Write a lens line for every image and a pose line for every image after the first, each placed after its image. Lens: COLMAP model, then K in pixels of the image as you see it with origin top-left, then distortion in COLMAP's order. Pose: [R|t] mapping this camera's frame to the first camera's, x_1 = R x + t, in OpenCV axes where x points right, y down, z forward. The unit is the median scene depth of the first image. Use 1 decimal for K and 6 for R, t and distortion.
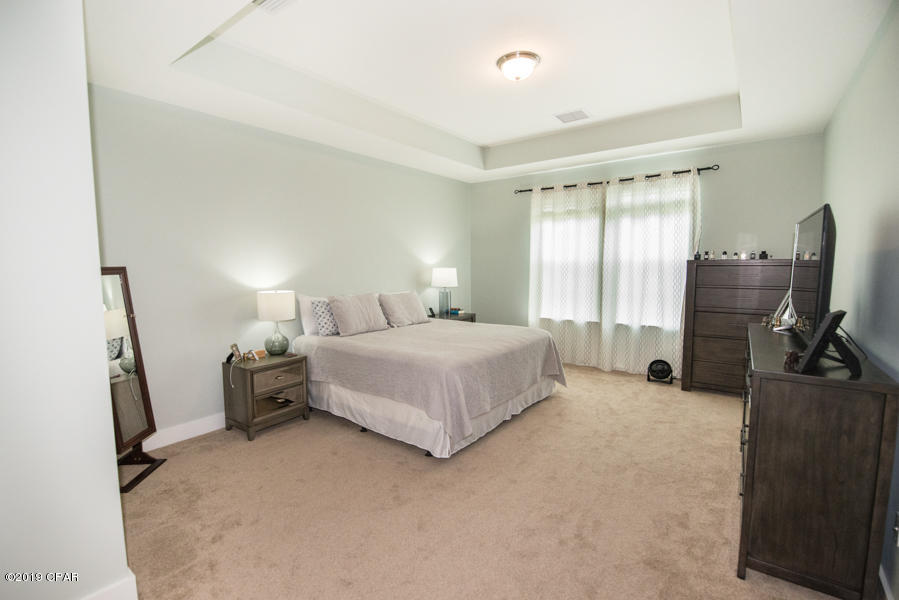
lens RADIAL K [[401.8, 0, 446.4], [0, 401.8, 298.9], [0, 0, 1]] dist [-0.015024, -0.000321]
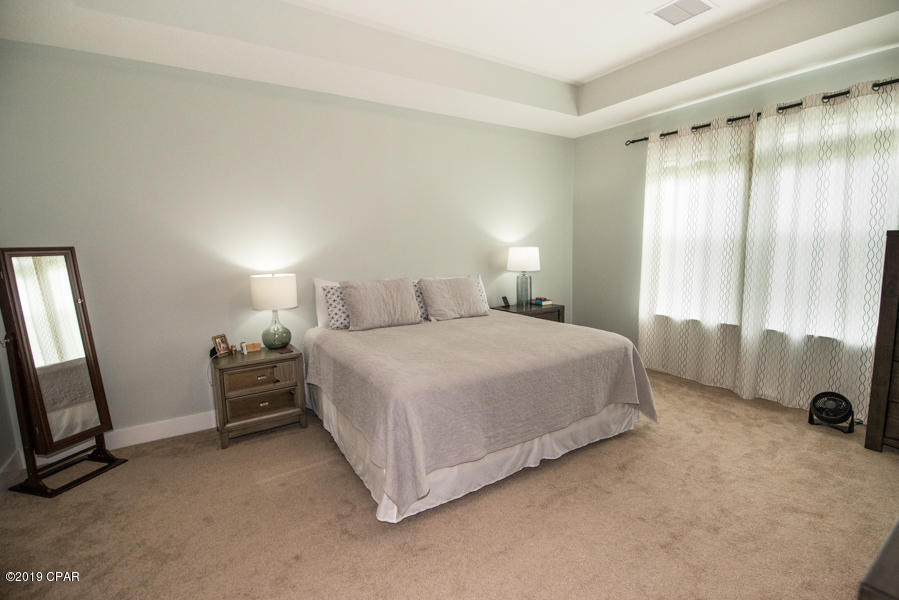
lens RADIAL K [[437.1, 0, 449.5], [0, 437.1, 300.0], [0, 0, 1]] dist [-0.018496, -0.001320]
pose [[0.950731, 0.030846, -0.308478, 0.167476], [-0.018334, 0.998891, 0.043377, -0.009758], [0.309473, -0.035584, 0.950242, 0.181520]]
